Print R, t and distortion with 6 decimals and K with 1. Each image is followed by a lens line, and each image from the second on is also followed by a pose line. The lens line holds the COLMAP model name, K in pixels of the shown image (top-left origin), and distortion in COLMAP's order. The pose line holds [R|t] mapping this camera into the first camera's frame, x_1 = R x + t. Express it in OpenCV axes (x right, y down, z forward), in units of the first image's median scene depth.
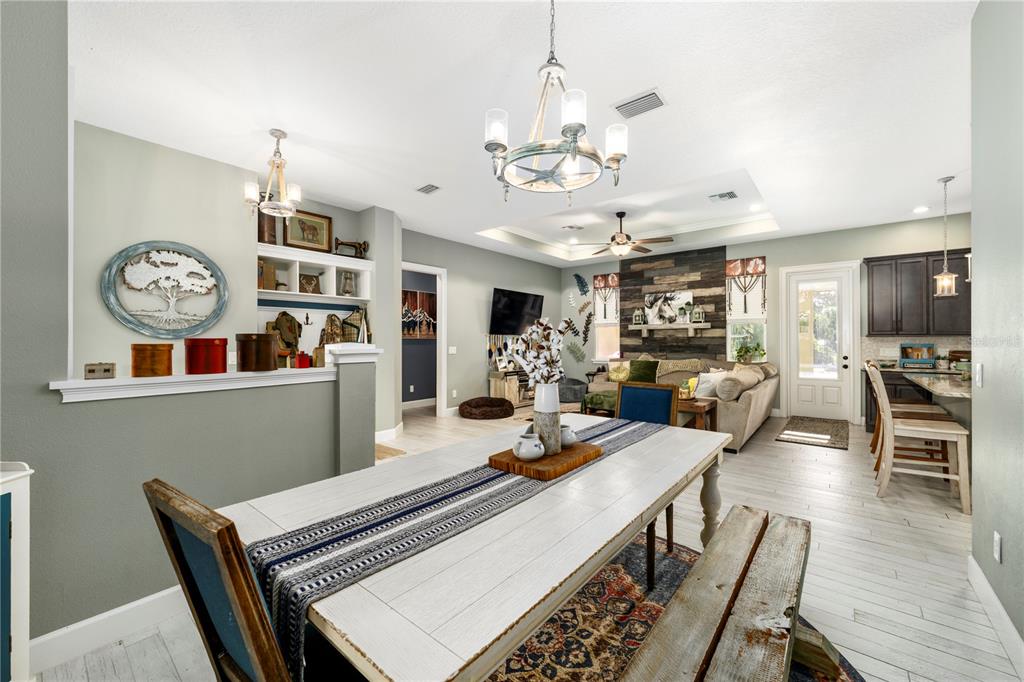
lens RADIAL K [[403.1, 0, 512.0], [0, 403.1, 341.0], [0, 0, 1]] dist [-0.002686, -0.000175]
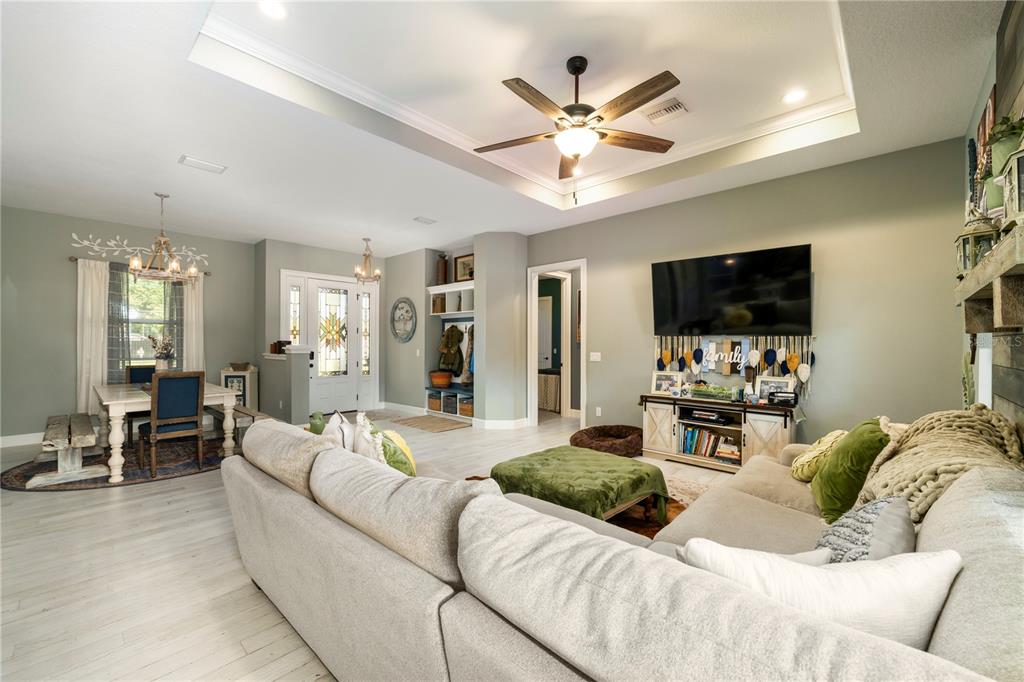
lens RADIAL K [[413.9, 0, 514.3], [0, 413.9, 347.6], [0, 0, 1]] dist [-0.000072, 0.000164]
pose [[-0.056808, 0.010286, -0.998332, 0.639523], [-0.005674, 0.999927, 0.010625, -0.003071], [0.998369, 0.006268, -0.056746, 0.830600]]
